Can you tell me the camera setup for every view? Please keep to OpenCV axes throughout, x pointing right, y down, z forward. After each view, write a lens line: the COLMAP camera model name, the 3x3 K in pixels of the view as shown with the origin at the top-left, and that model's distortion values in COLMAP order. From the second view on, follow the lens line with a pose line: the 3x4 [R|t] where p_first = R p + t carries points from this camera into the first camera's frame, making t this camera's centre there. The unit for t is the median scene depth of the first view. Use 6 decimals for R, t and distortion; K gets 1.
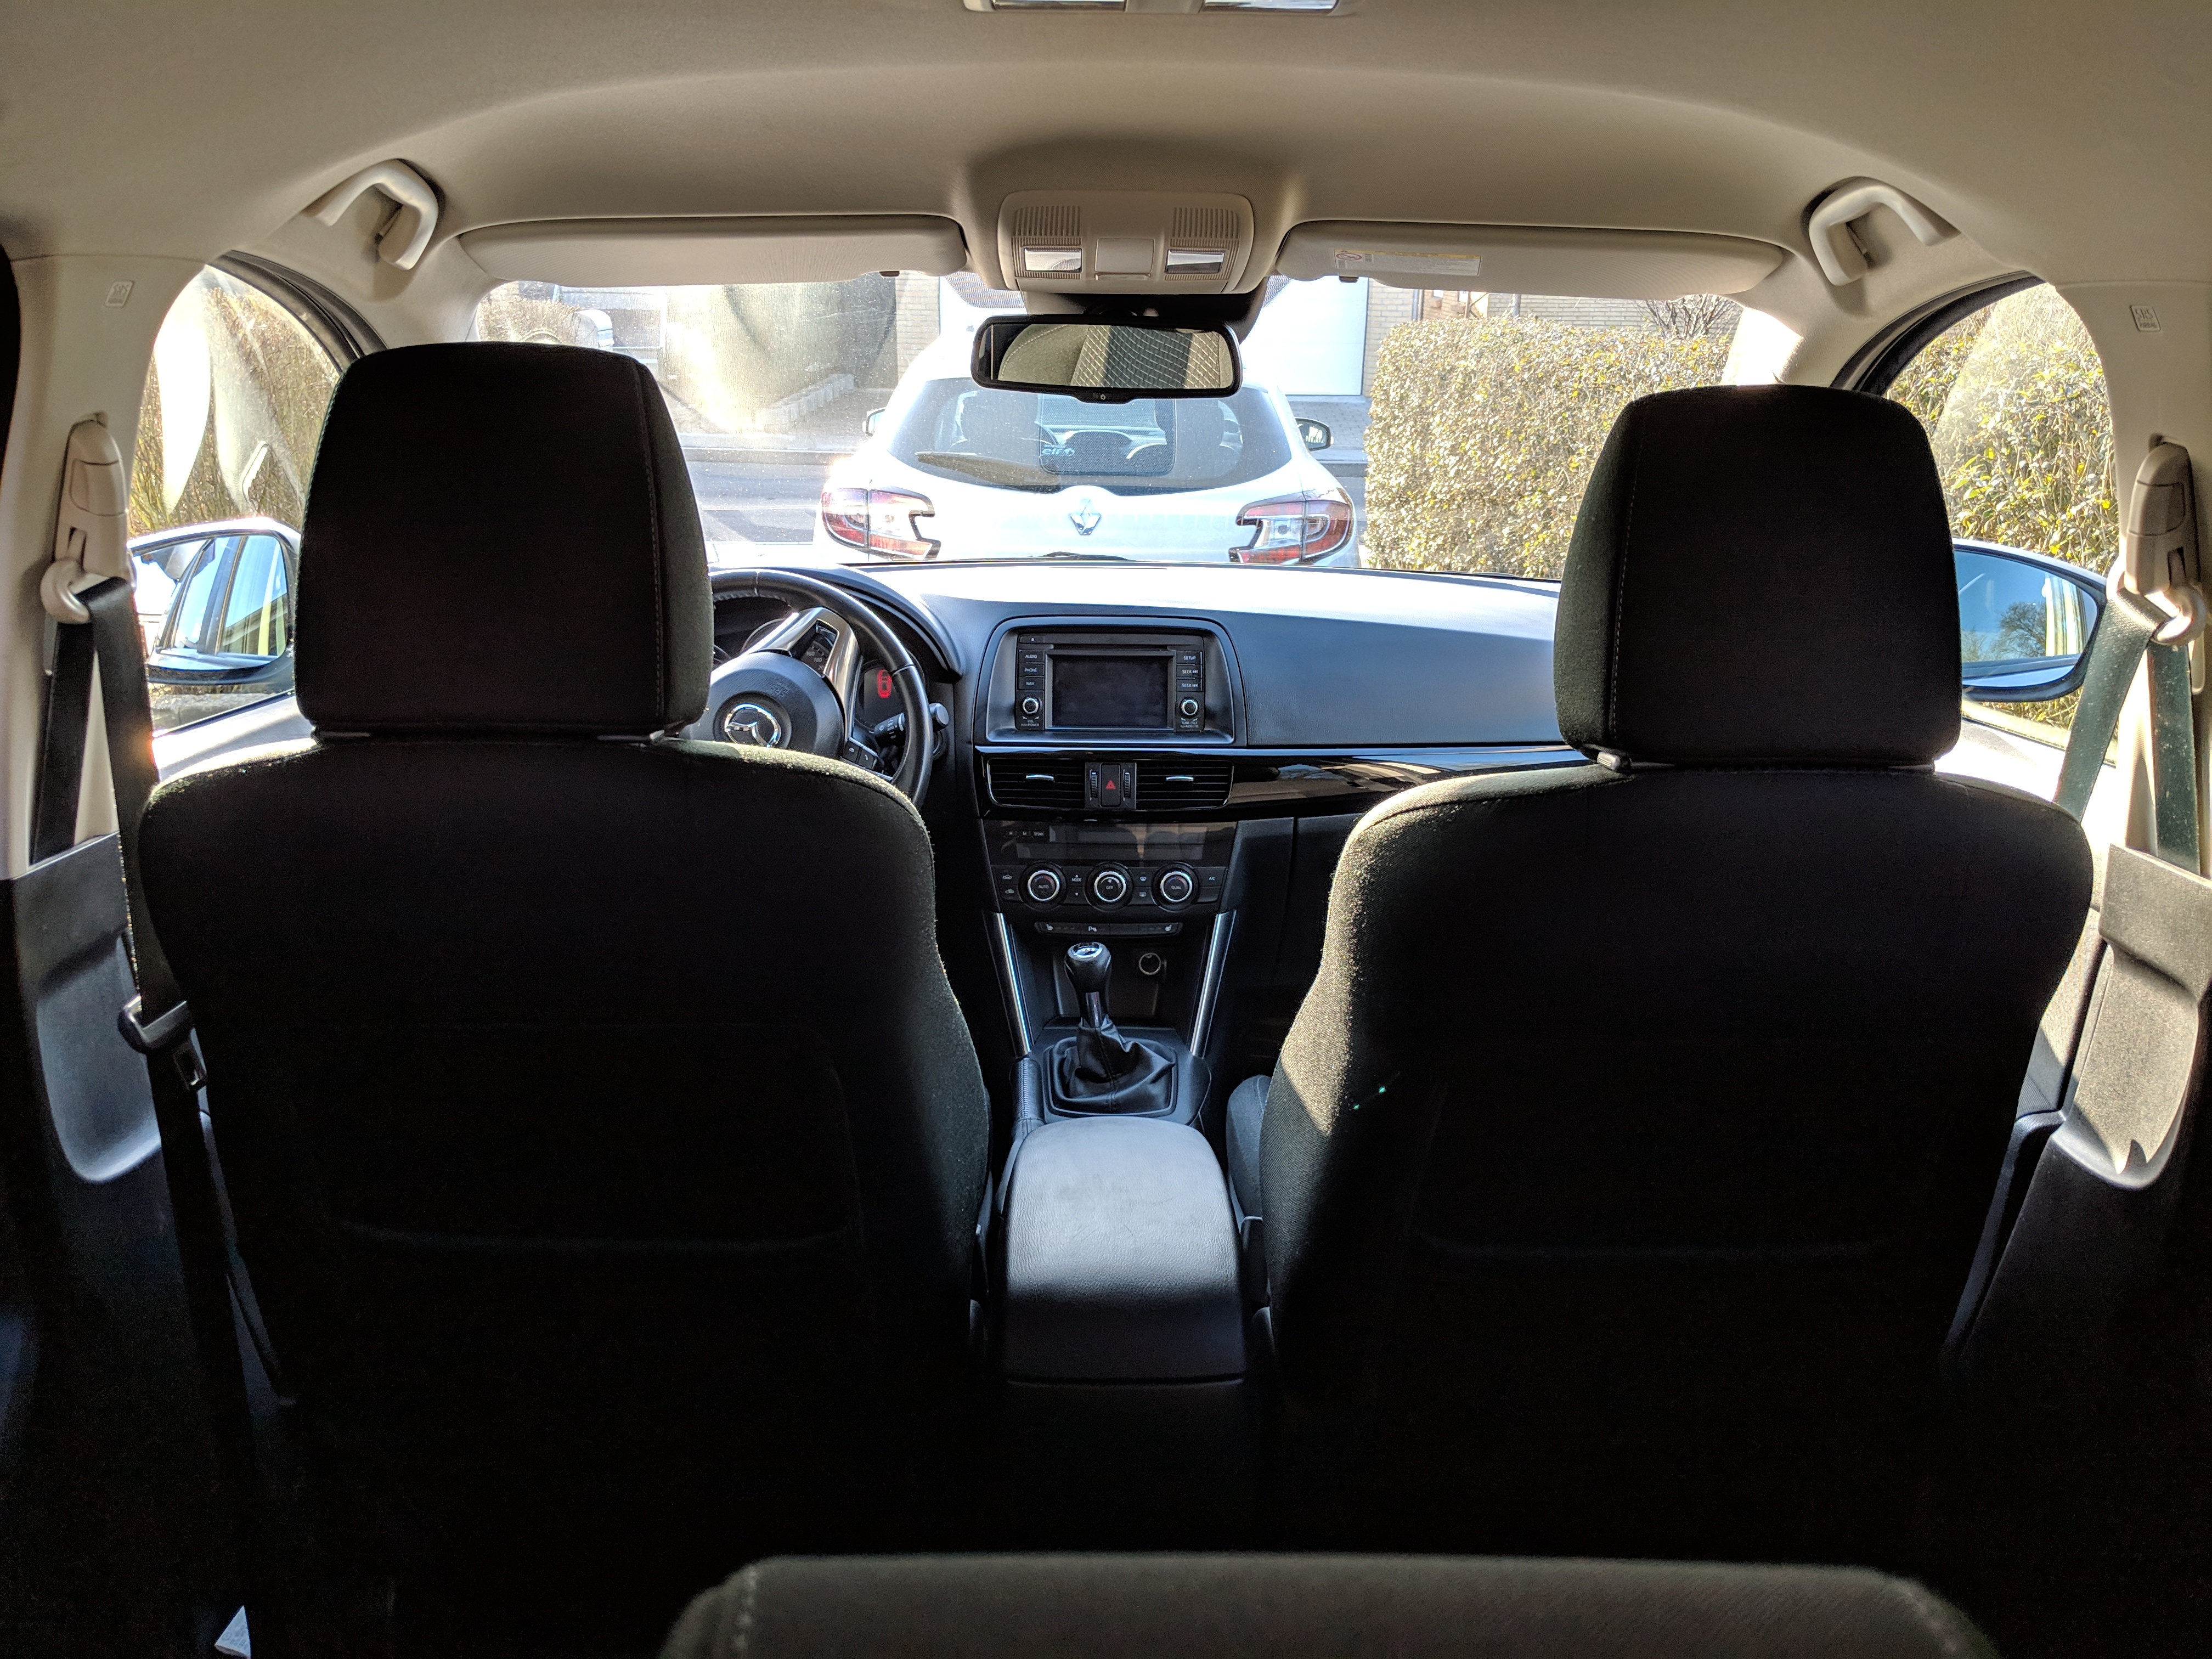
lens RADIAL K [[1800.6, 0, 1106.0], [0, 1800.6, 829.5], [0, 0, 1]] dist [-0.011263, -0.010768]
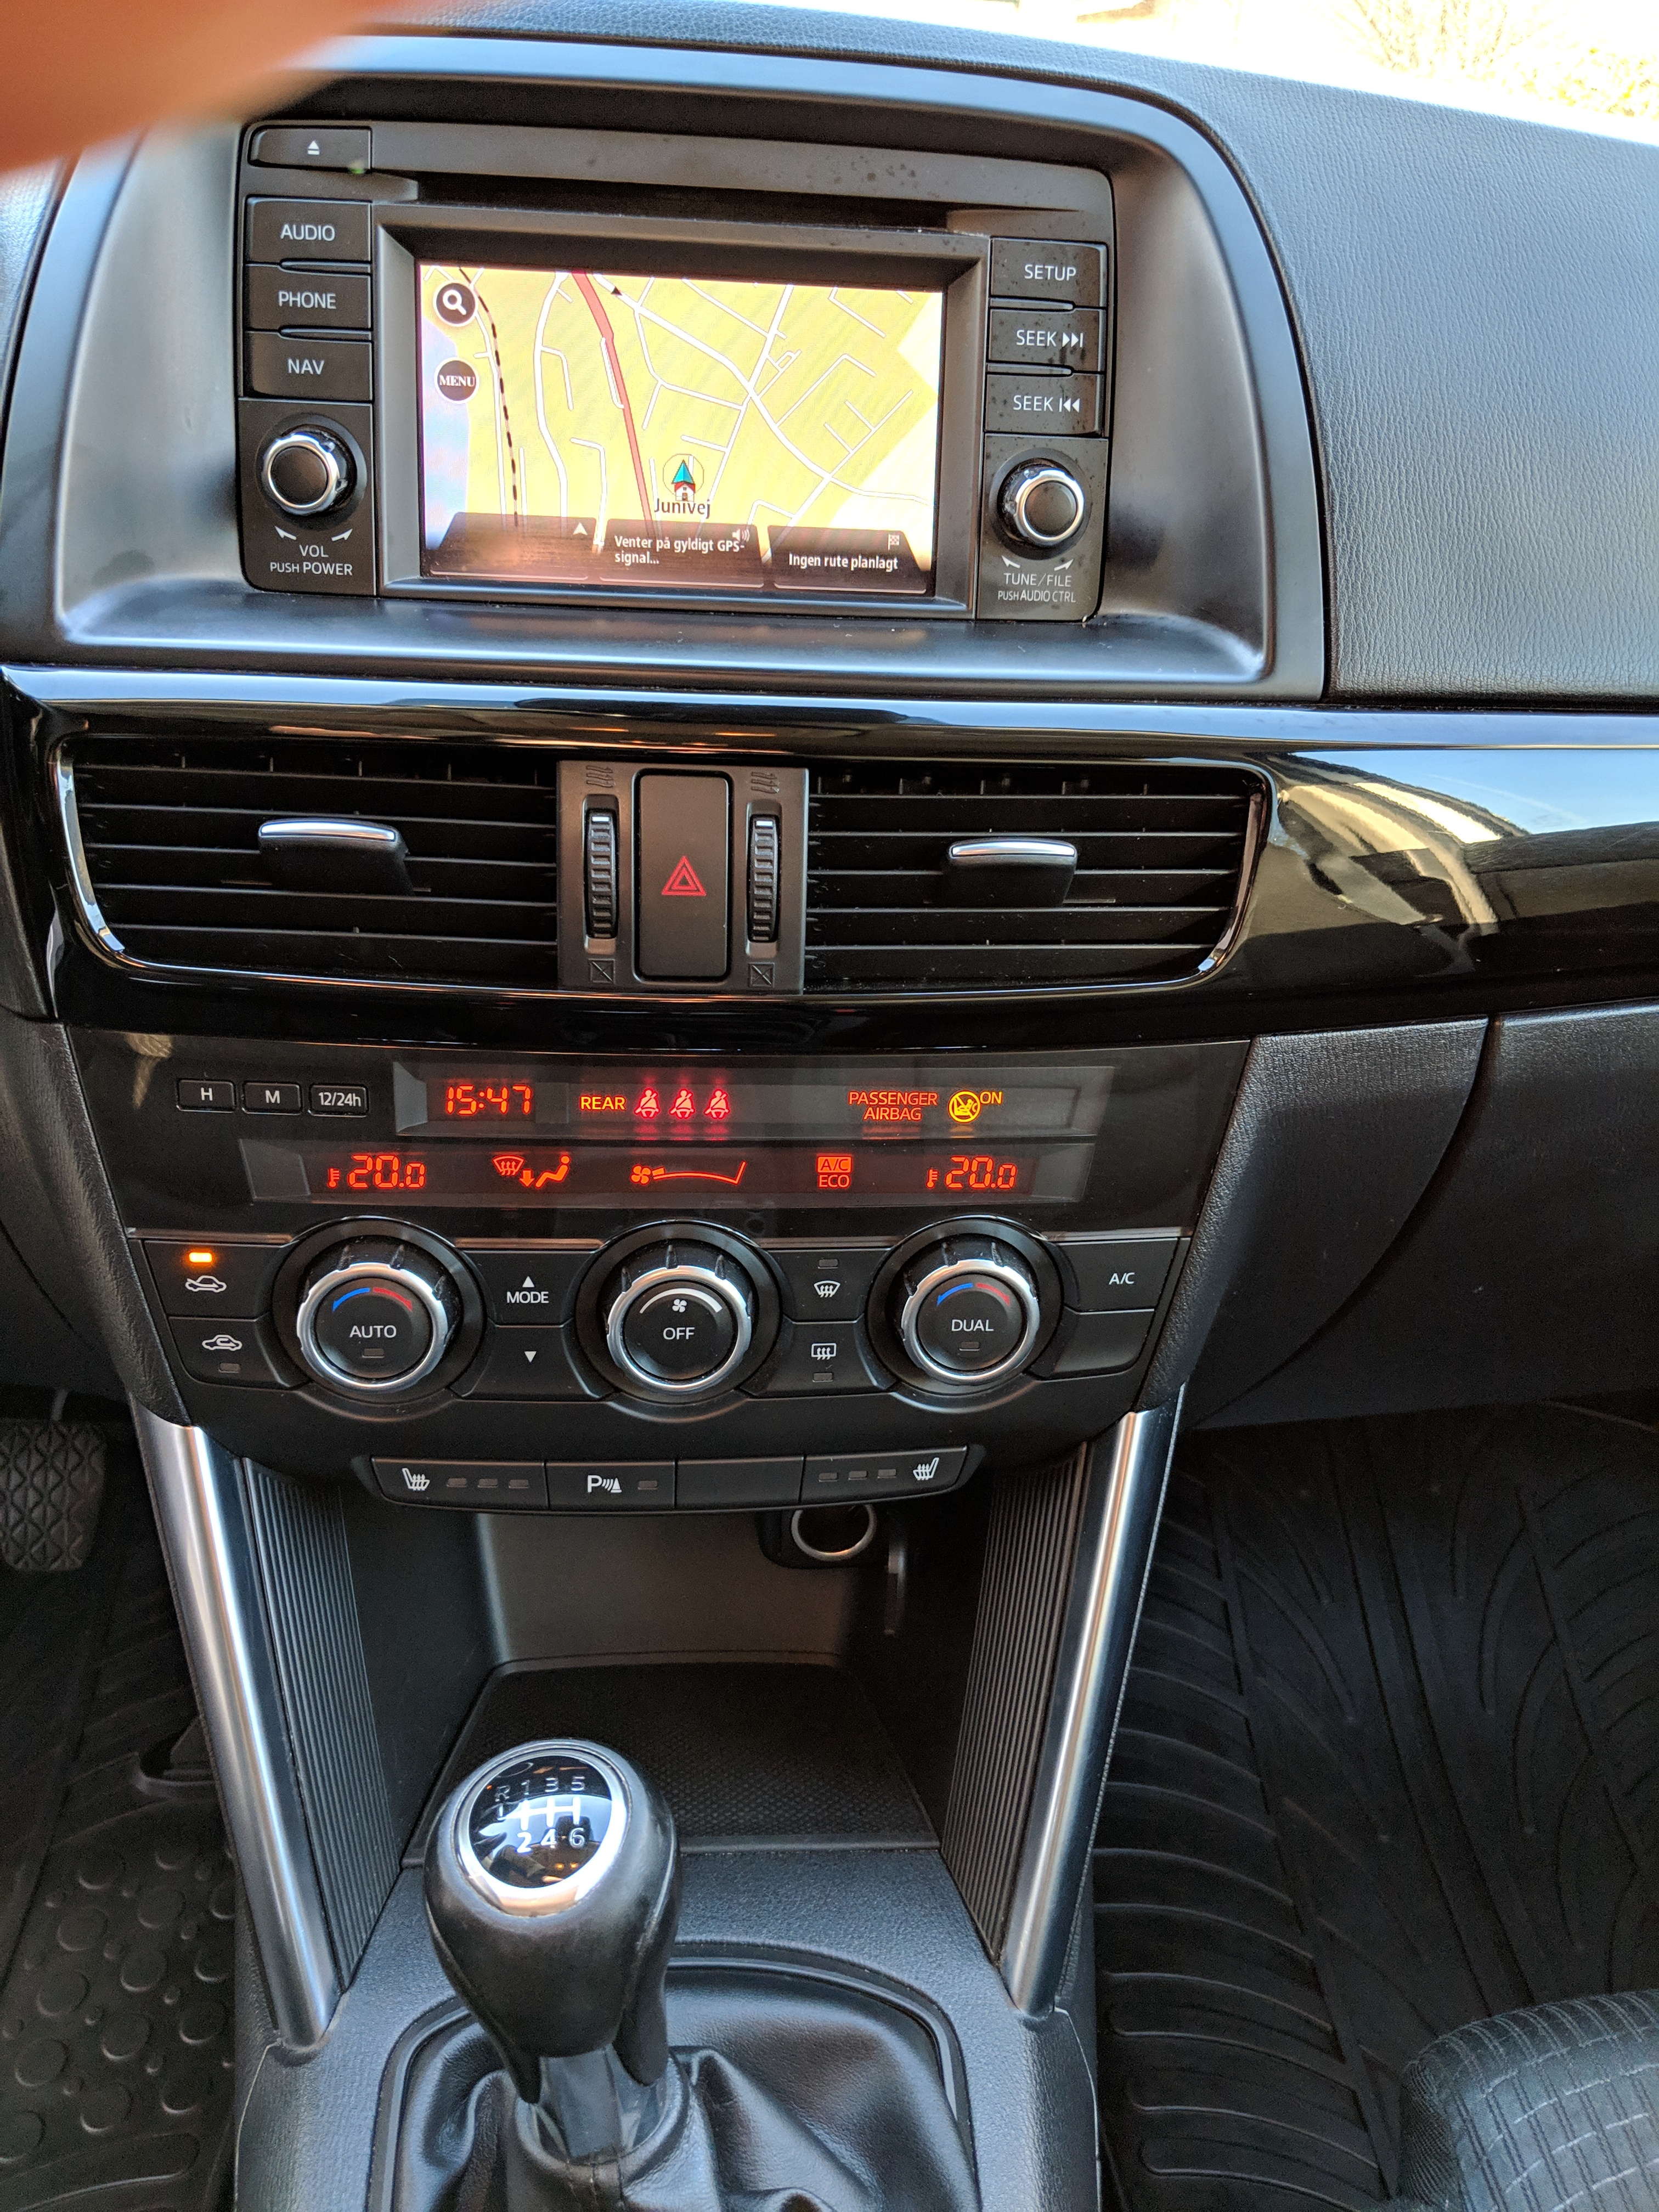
lens RADIAL K [[1800.6, 0, 829.5], [0, 1800.6, 1106.0], [0, 0, 1]] dist [-0.011263, -0.010768]
pose [[0.995987, 0.005066, 0.089352, 0.000939], [-0.023746, 0.977571, 0.209265, -0.042125], [-0.086288, -0.210547, 0.973768, 0.780487]]
